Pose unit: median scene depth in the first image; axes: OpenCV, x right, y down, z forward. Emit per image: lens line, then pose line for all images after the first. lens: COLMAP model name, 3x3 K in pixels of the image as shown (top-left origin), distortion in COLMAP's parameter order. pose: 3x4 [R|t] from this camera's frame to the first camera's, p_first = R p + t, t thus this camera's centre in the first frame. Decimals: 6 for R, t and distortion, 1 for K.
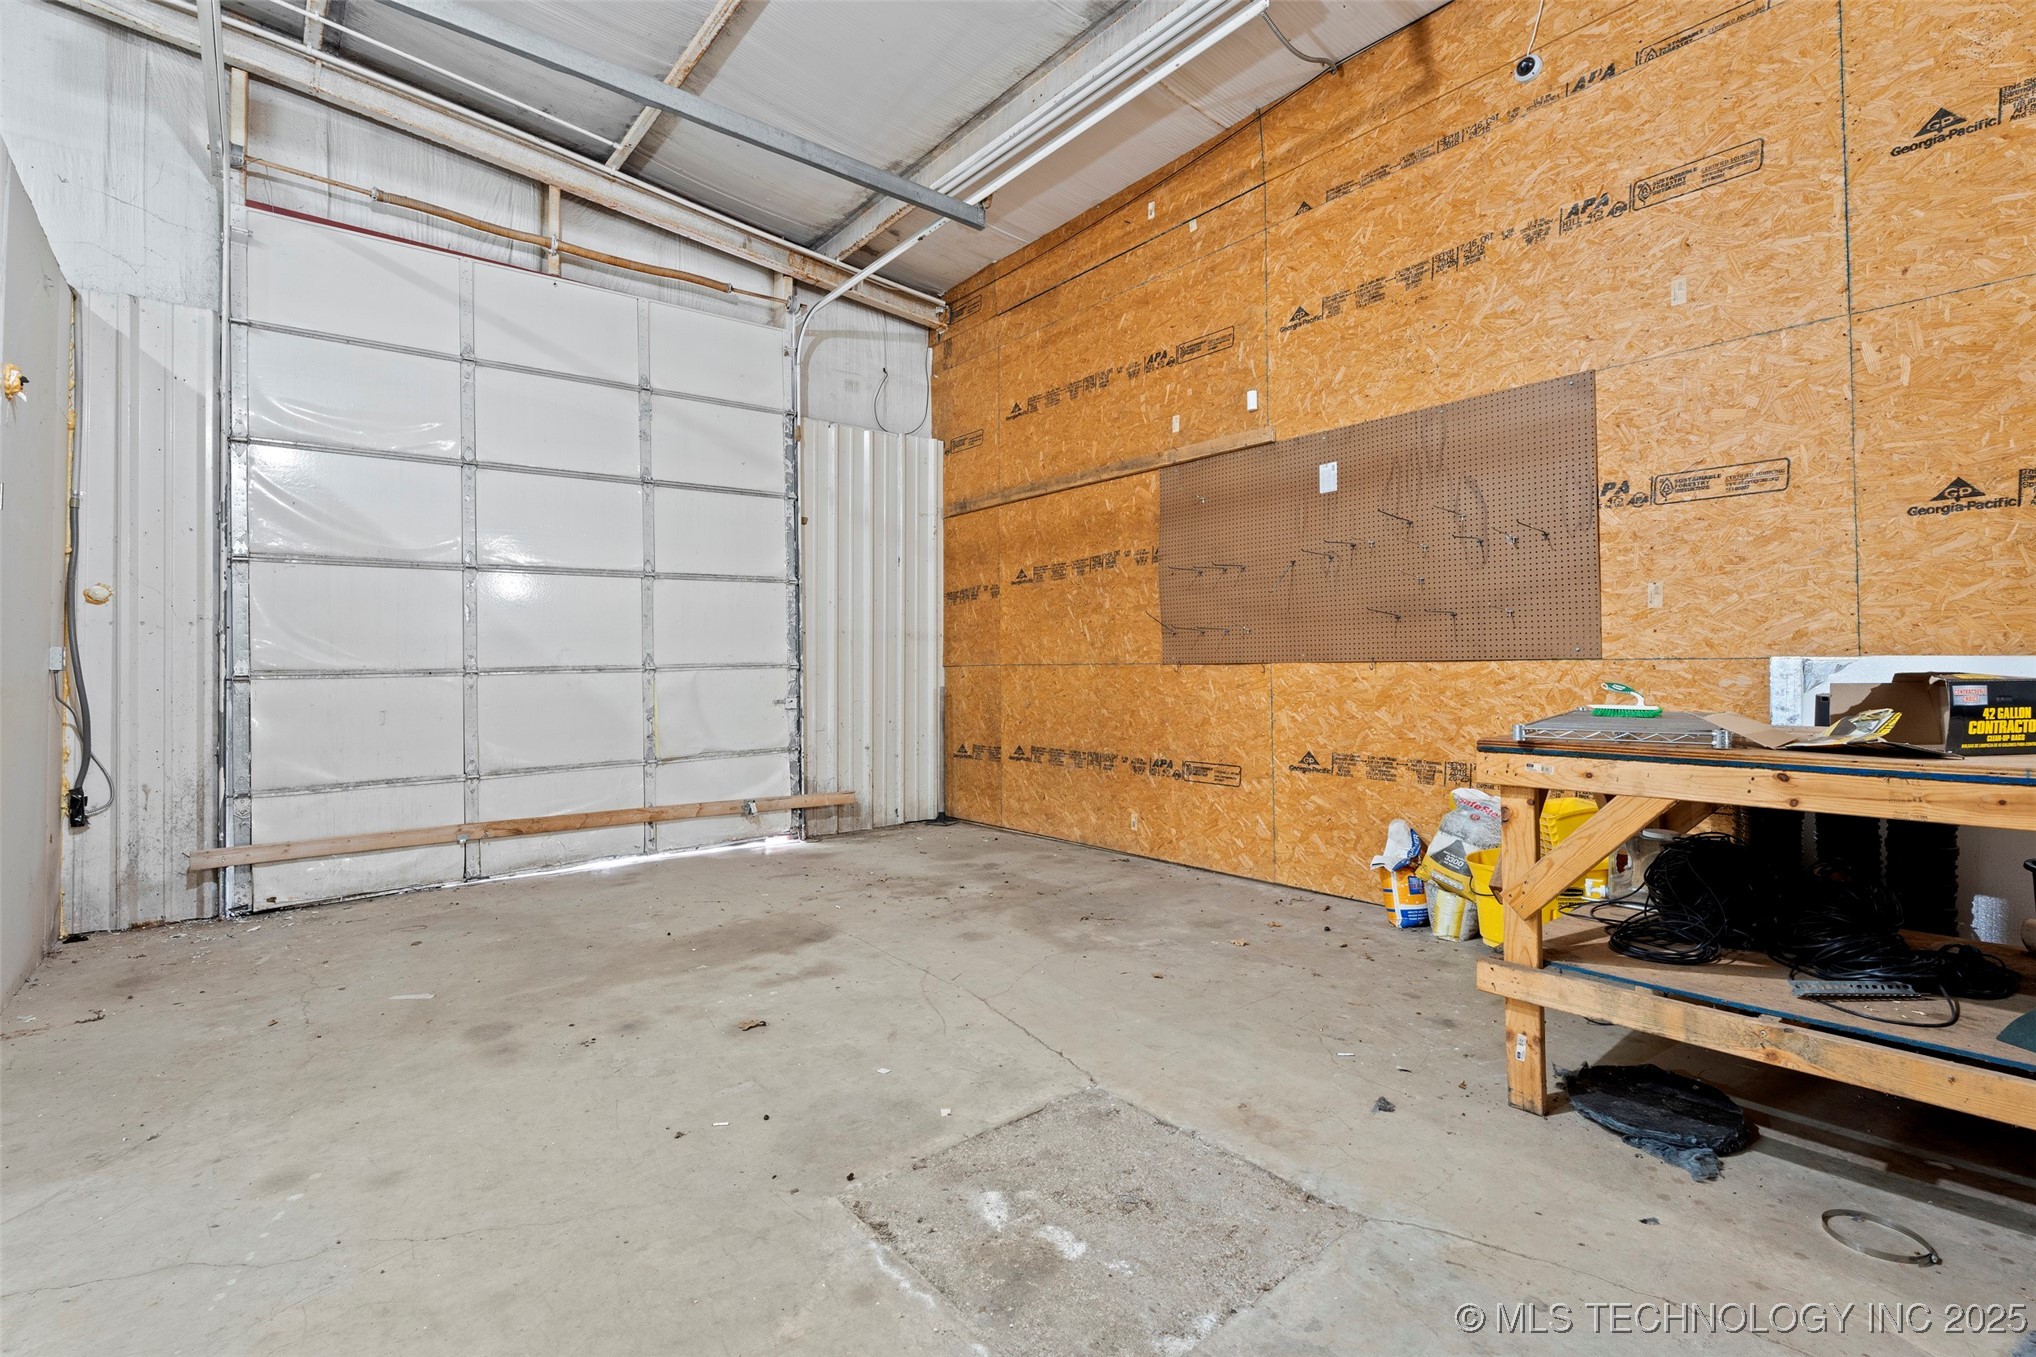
lens RADIAL K [[929.7, 0, 1015.0], [0, 929.7, 675.4], [0, 0, 1]] dist [0.002422, 0.000022]
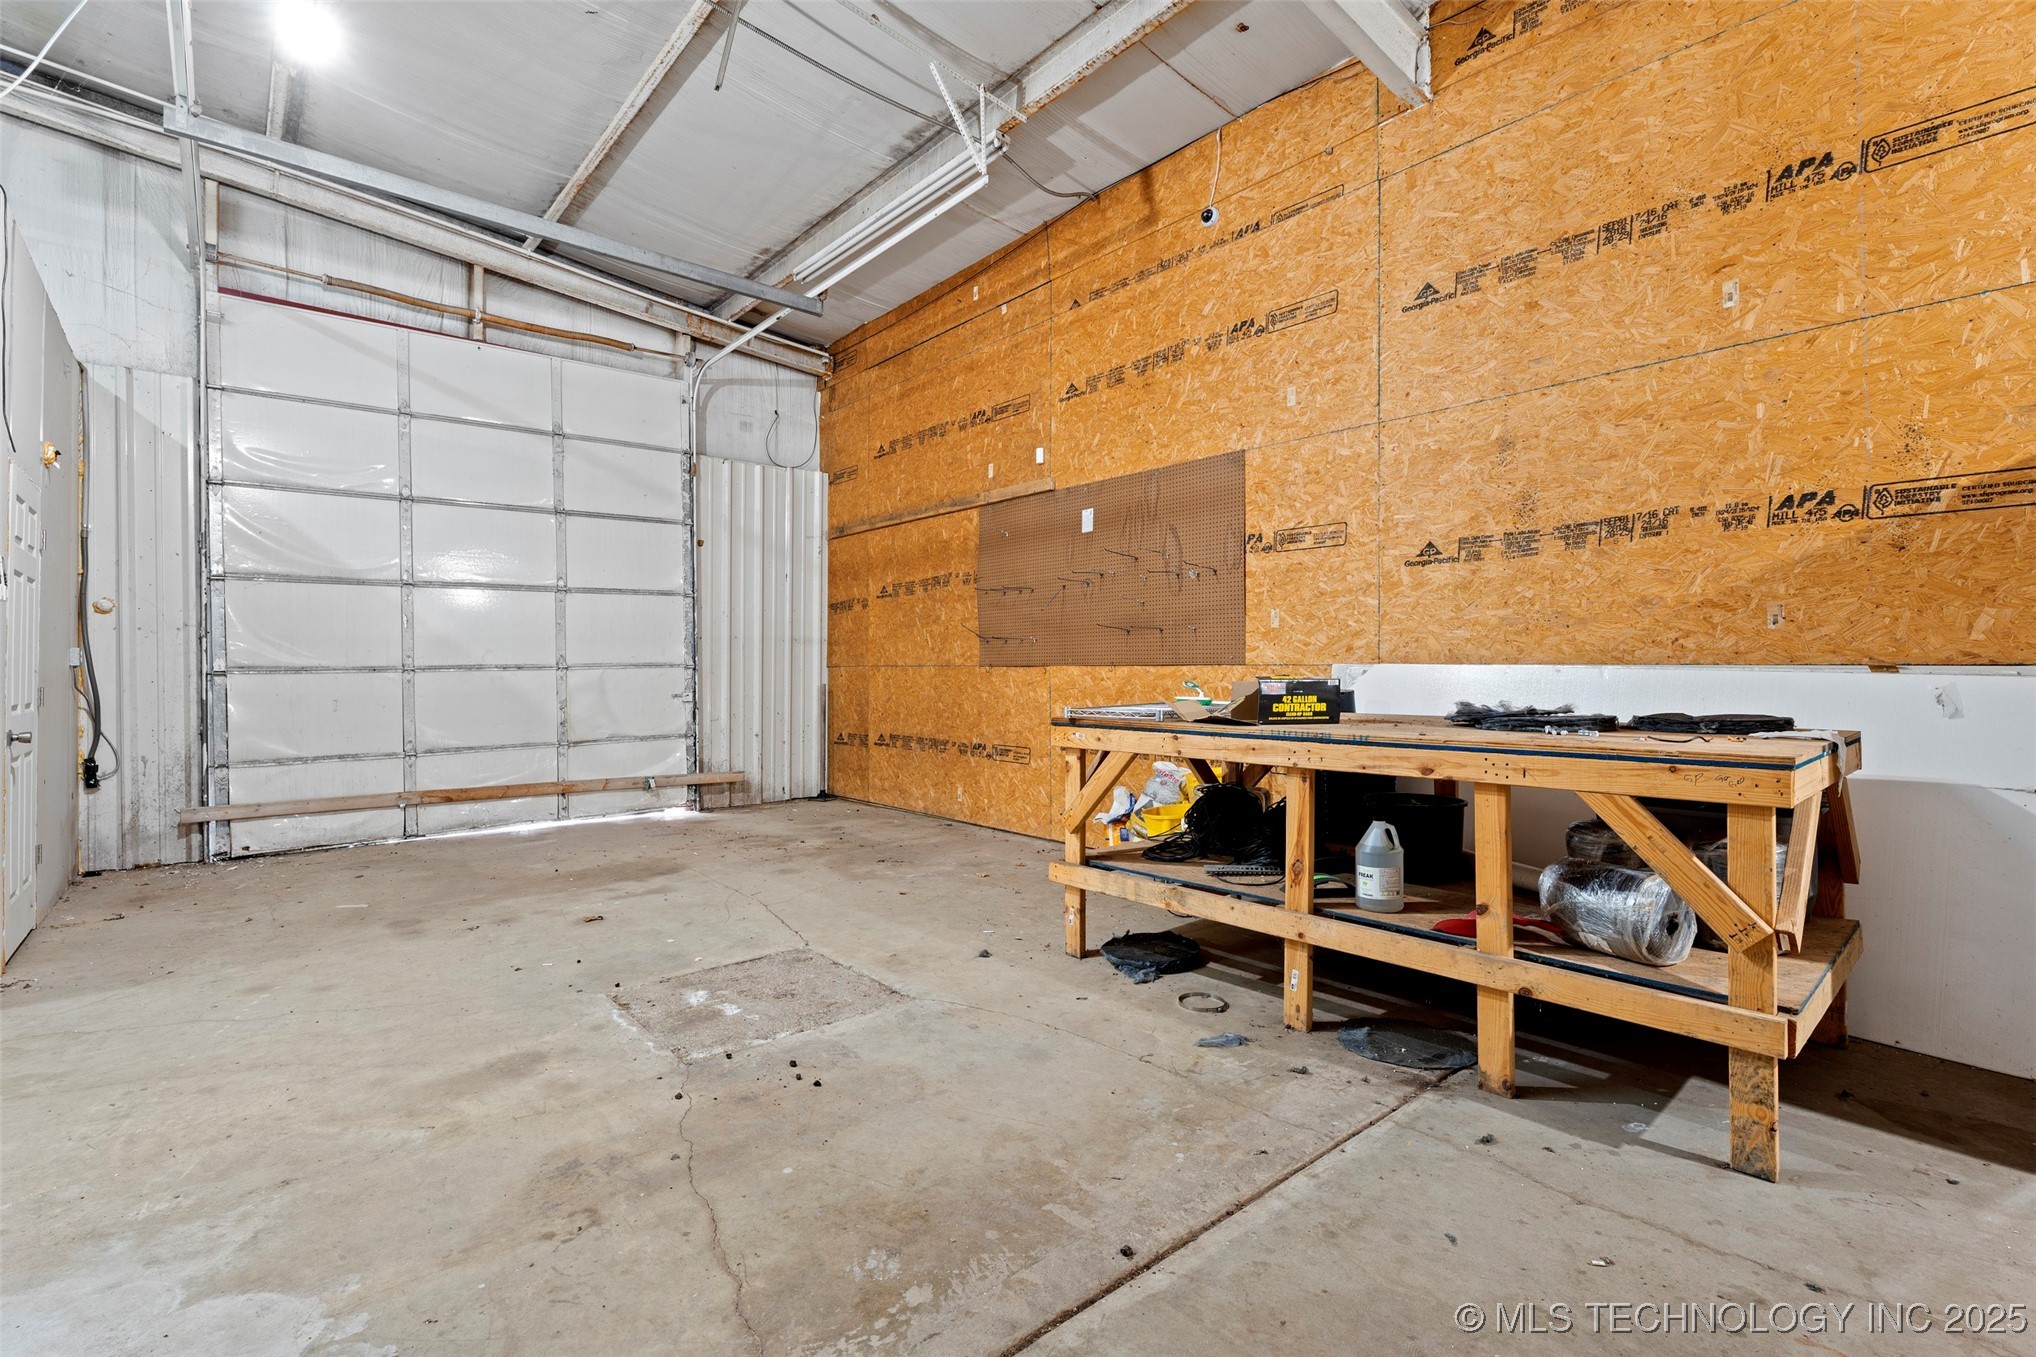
lens RADIAL K [[929.7, 0, 1020.5], [0, 929.7, 694.8], [0, 0, 1]] dist [0.002422, 0.000022]
pose [[0.999714, 0.005406, 0.023301, 0.220243], [-0.005885, 0.999772, 0.020502, 0.000352], [-0.023185, -0.020634, 0.999518, -0.281170]]
